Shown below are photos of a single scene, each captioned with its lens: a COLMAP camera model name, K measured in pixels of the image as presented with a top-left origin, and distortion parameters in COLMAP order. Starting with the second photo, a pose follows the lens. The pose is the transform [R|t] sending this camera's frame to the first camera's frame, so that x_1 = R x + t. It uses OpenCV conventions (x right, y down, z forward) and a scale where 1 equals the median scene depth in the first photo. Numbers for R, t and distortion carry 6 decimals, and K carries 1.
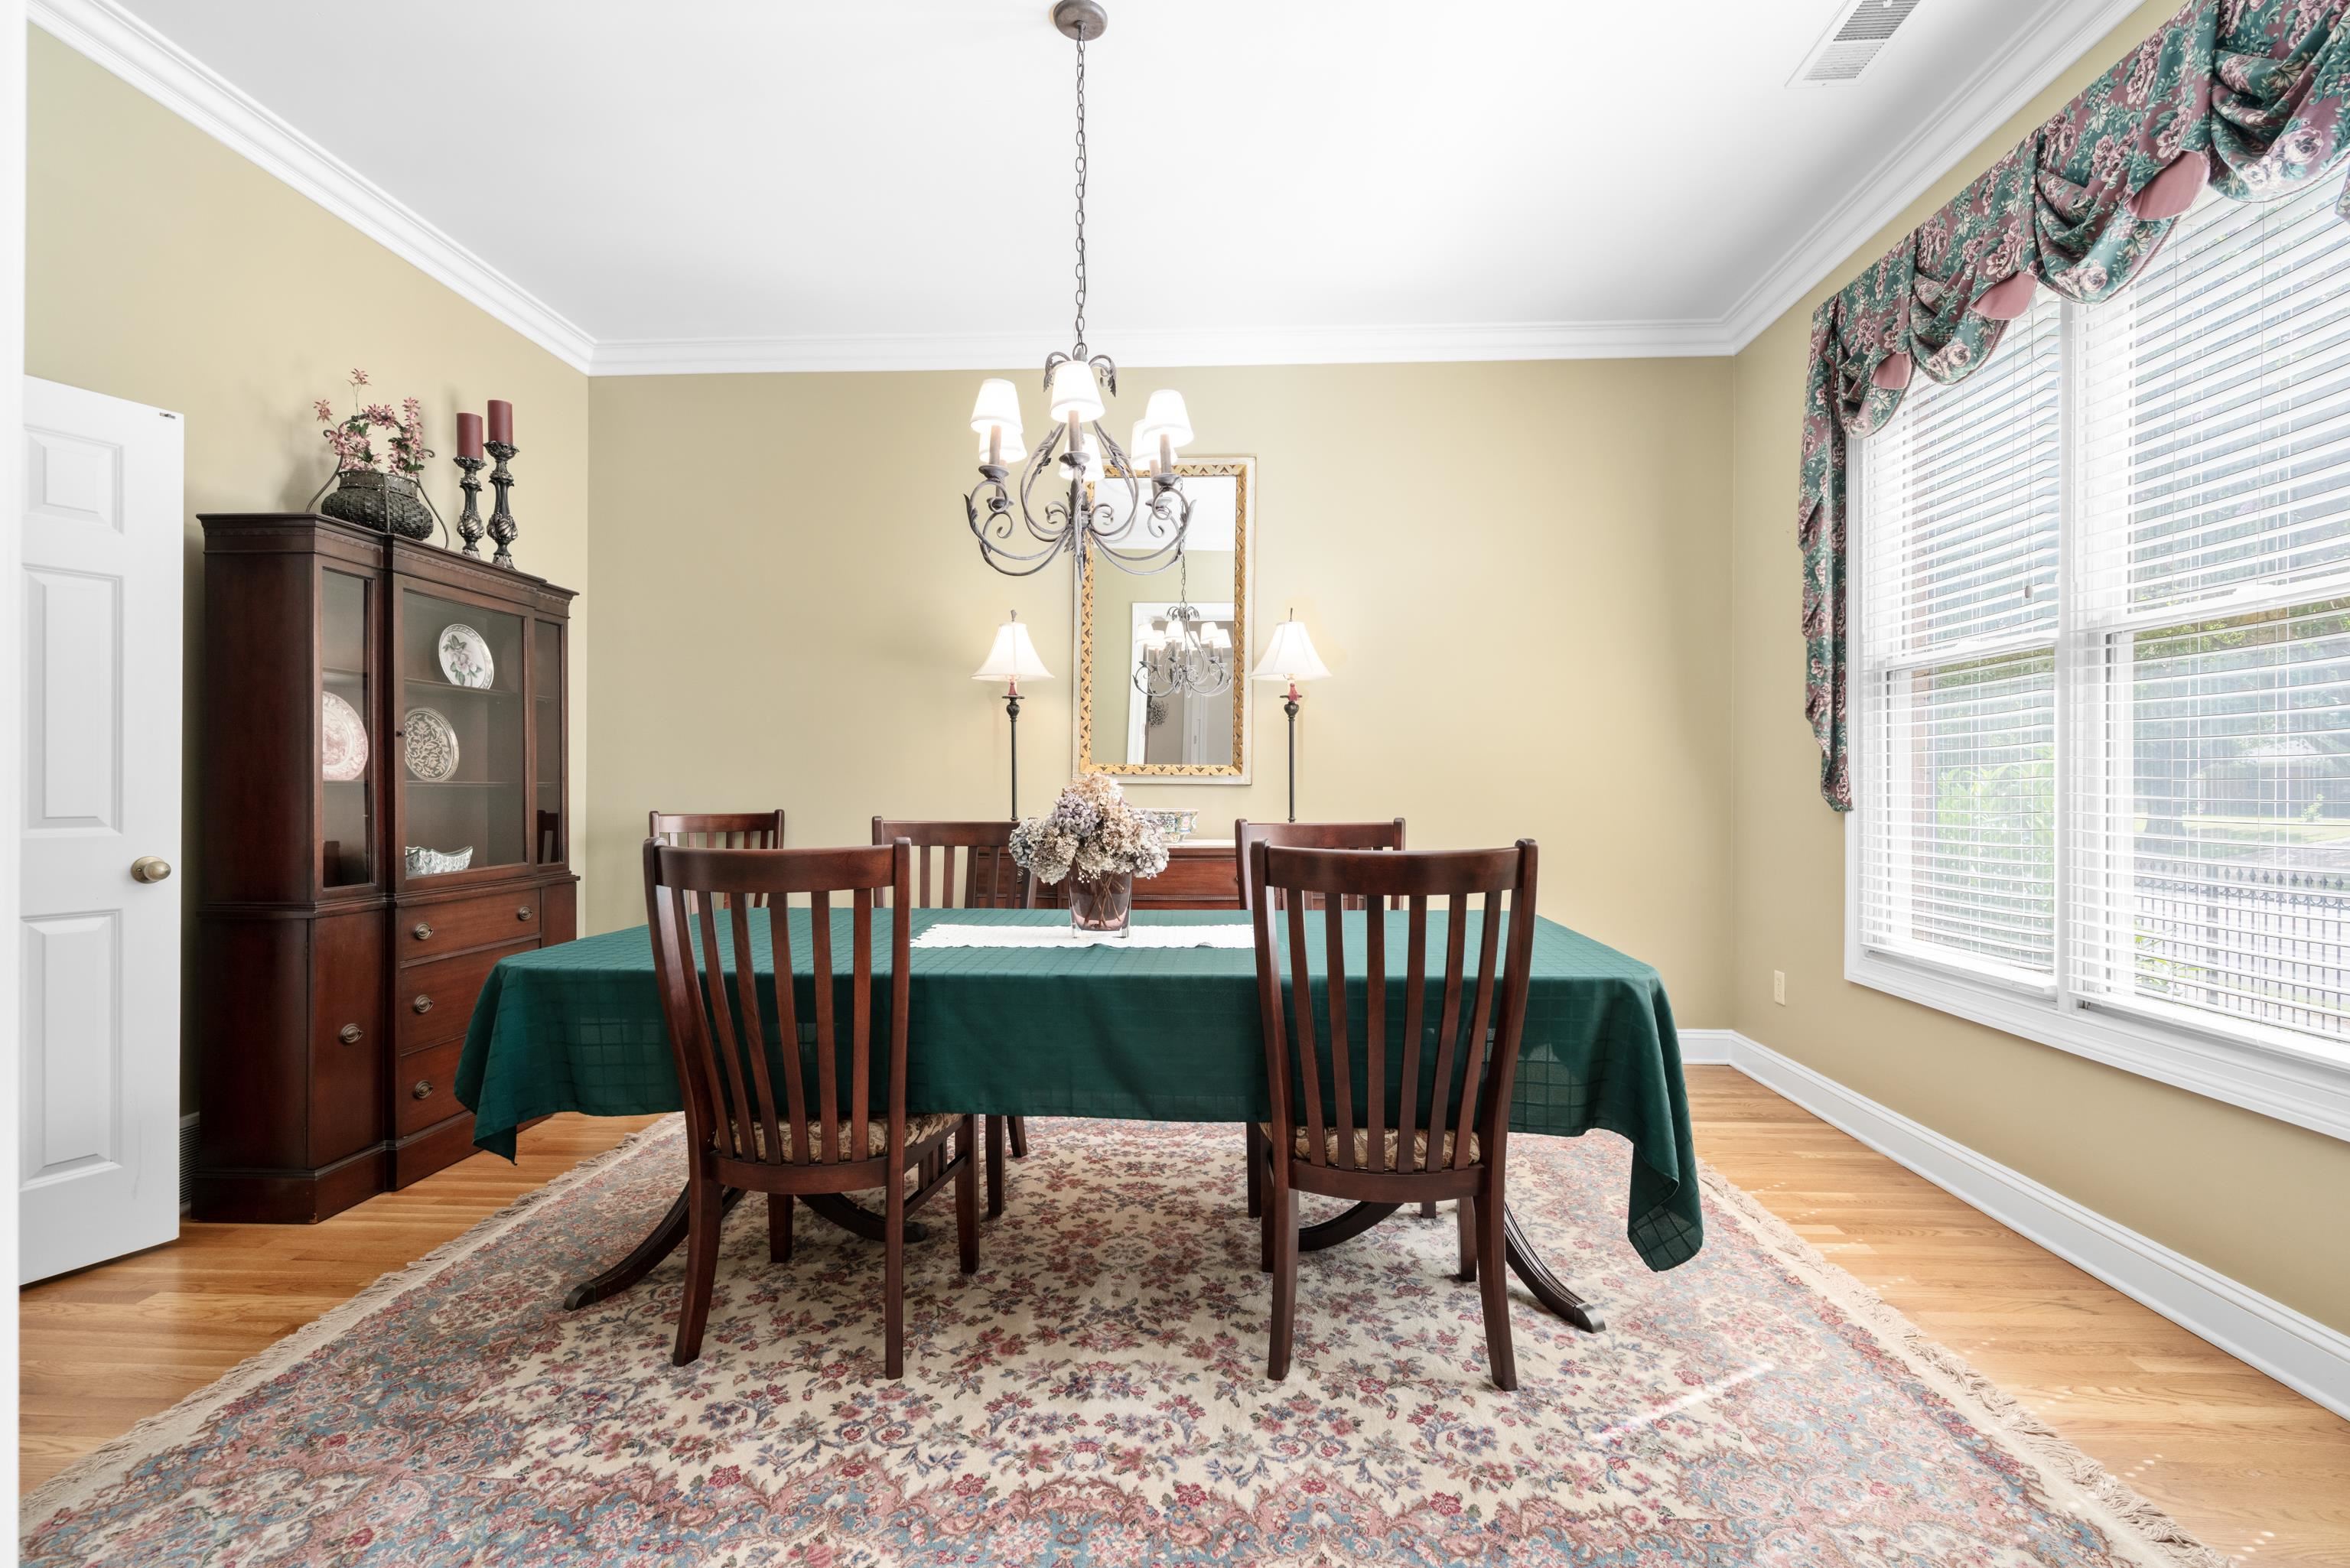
lens RADIAL K [[1055.8, 0, 1192.6], [0, 1055.8, 789.6], [0, 0, 1]] dist [0.005054, -0.000786]
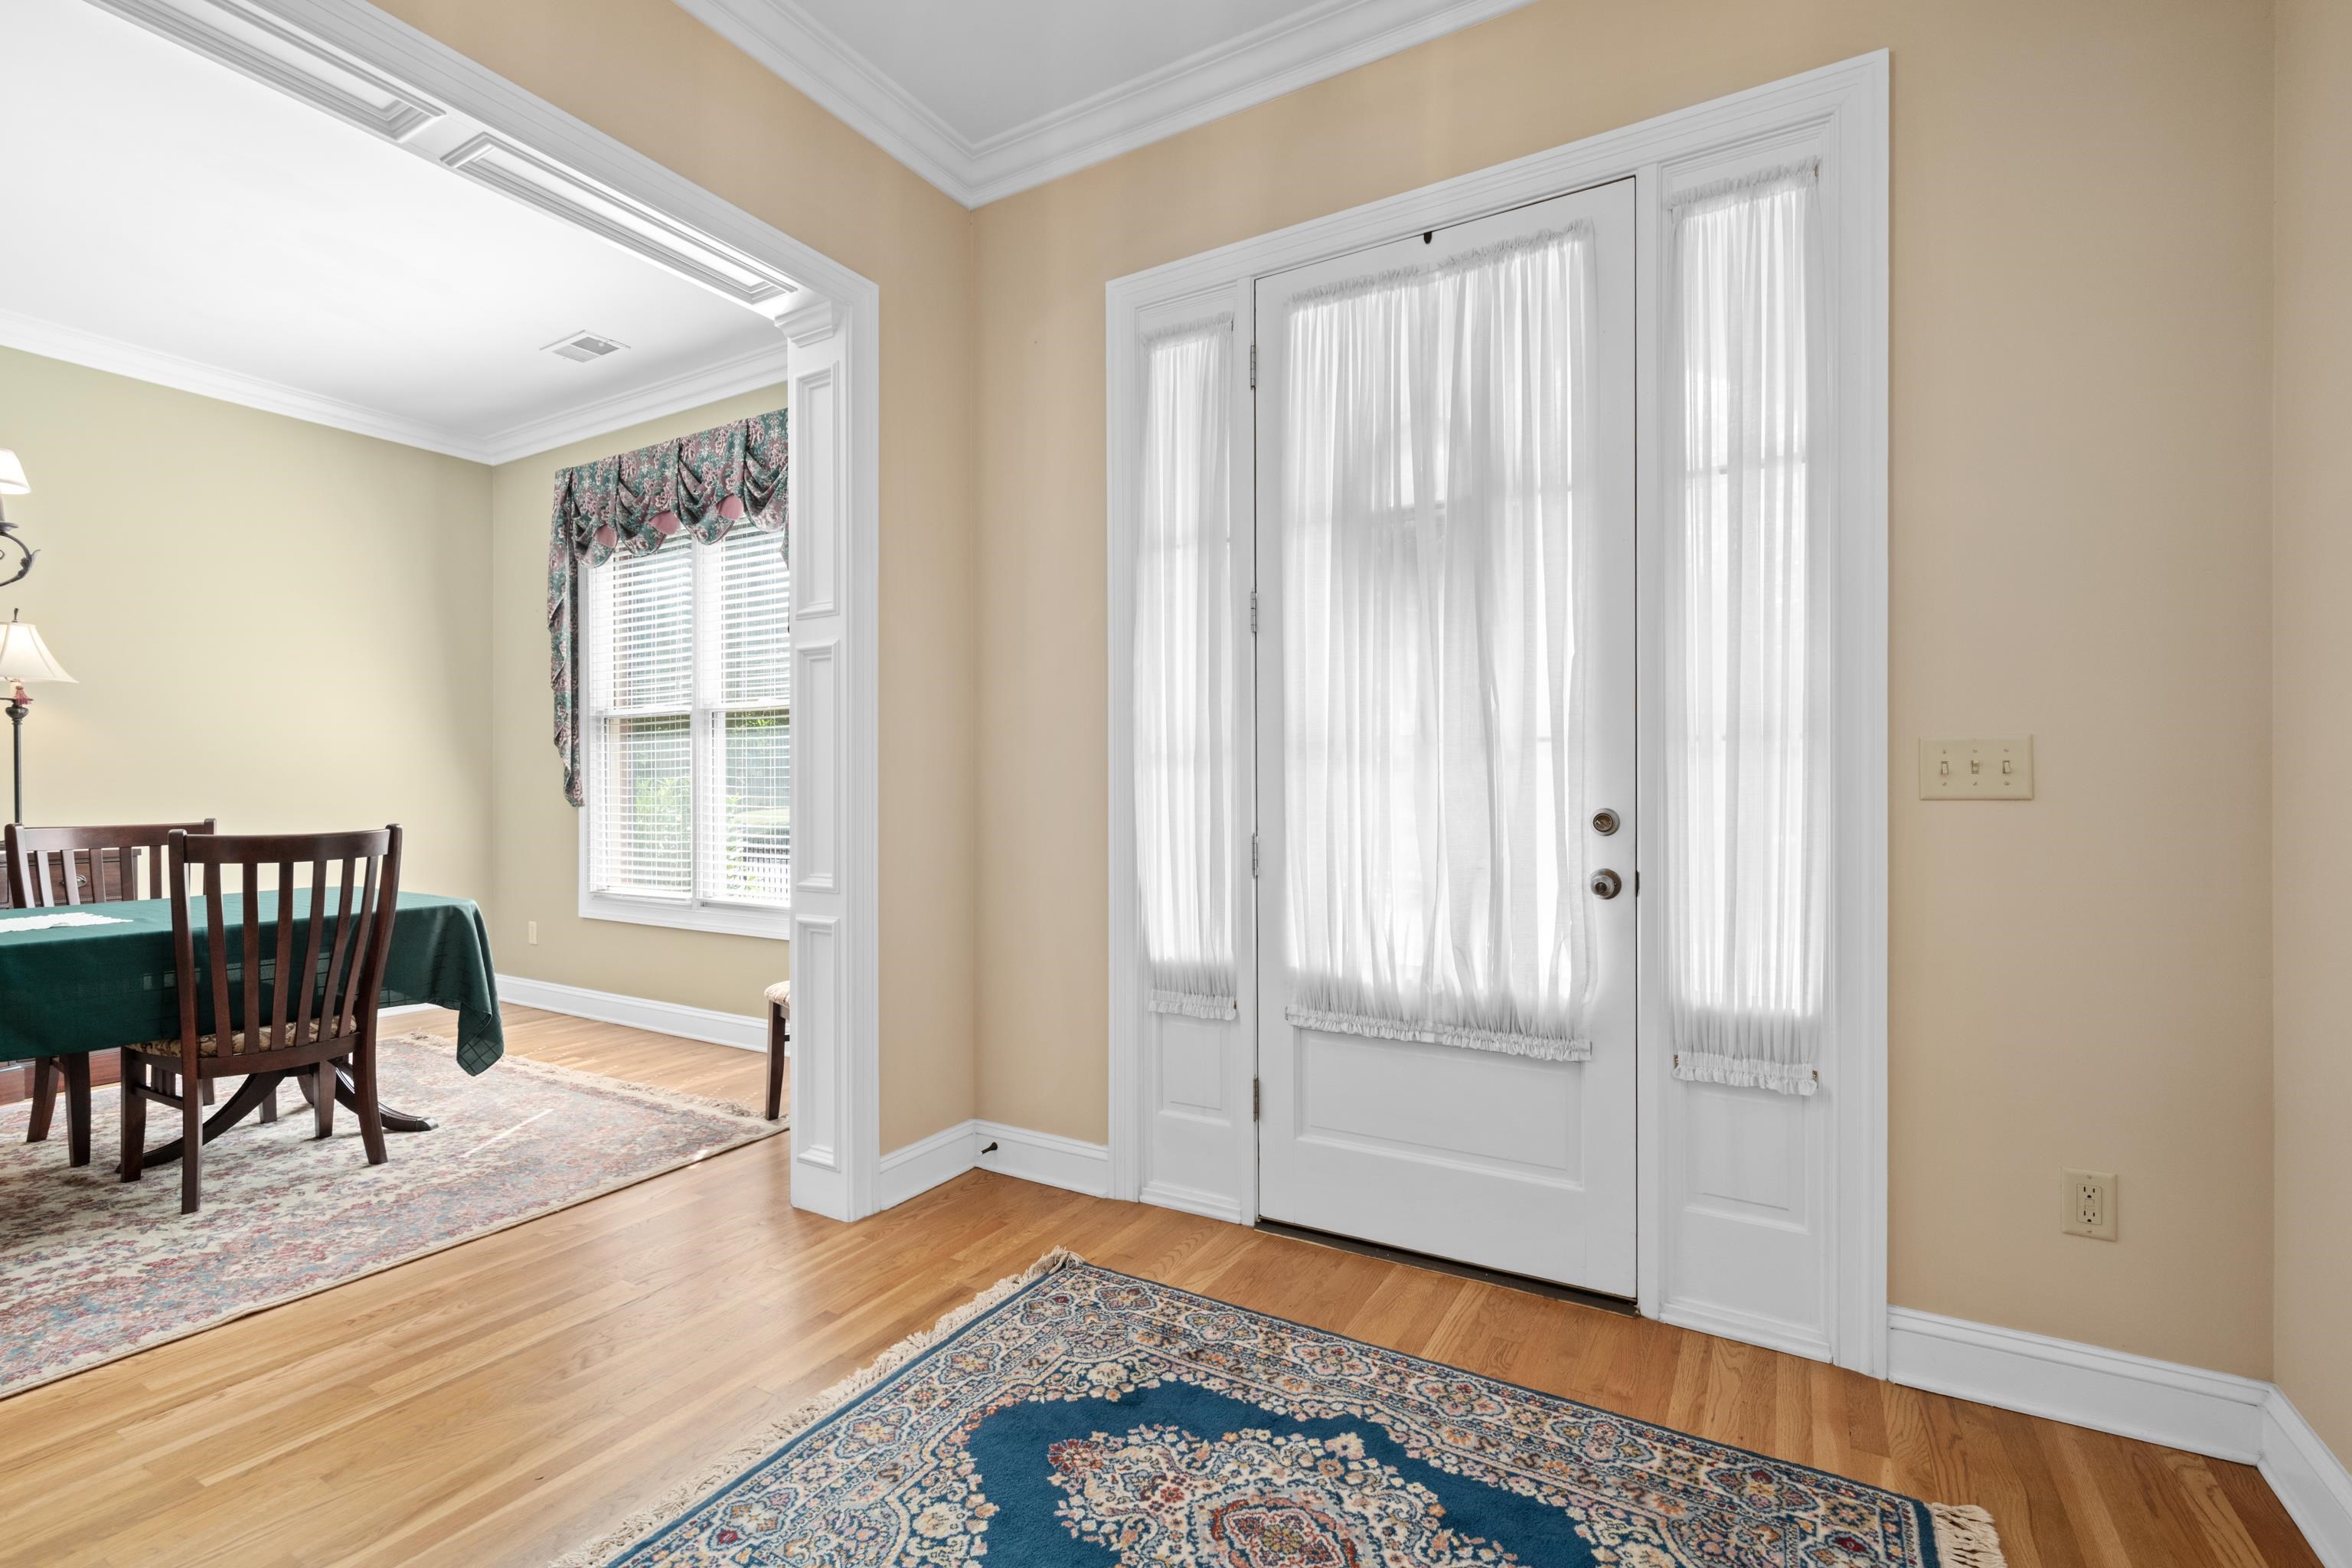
lens RADIAL K [[1056.7, 0, 1193.6], [0, 1056.7, 789.6], [0, 0, 1]] dist [0.005054, -0.000786]
pose [[0.466964, -0.004910, 0.884263, -0.486418], [0.004326, 0.999985, 0.003268, -0.006500], [-0.884266, 0.002299, 0.466978, -0.756238]]
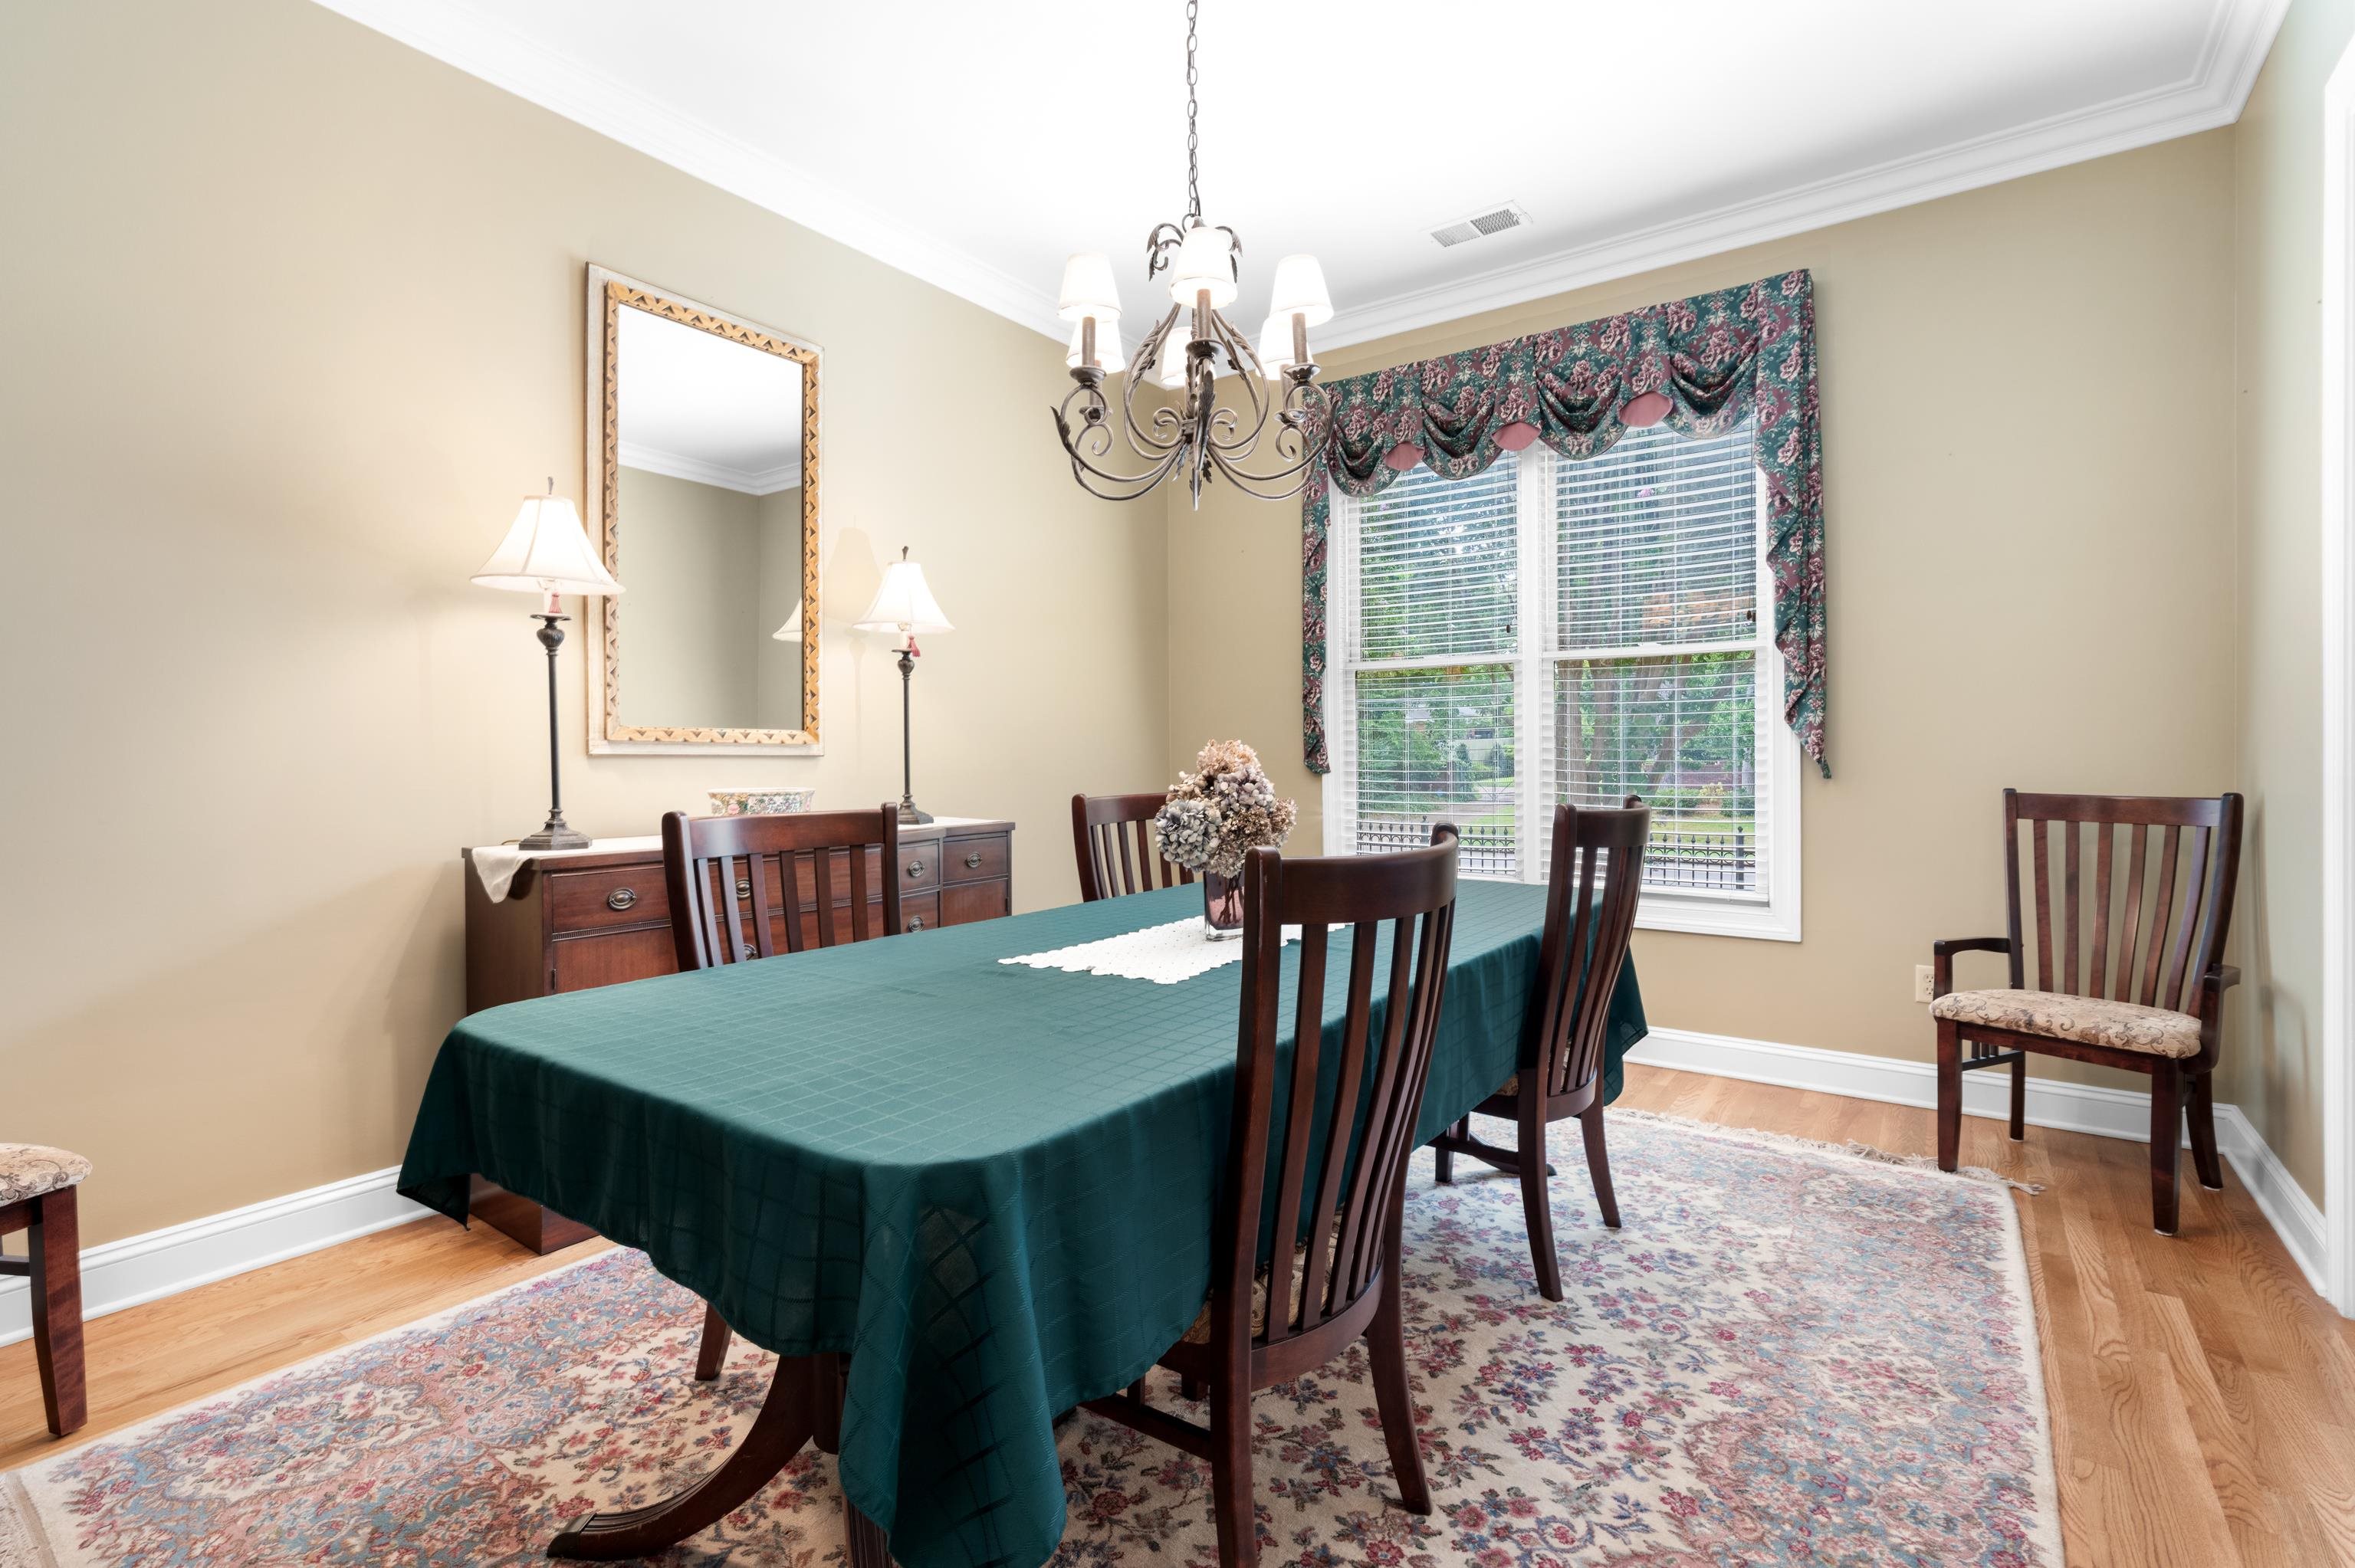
lens RADIAL K [[1070.5, 0, 1167.0], [0, 1070.5, 769.5], [0, 0, 1]] dist [-0.001266, -0.000284]
pose [[0.548263, -0.016789, 0.836138, -0.940798], [0.007807, 0.999858, 0.014957, -0.008513], [-0.836270, -0.001673, 0.548316, 0.652188]]
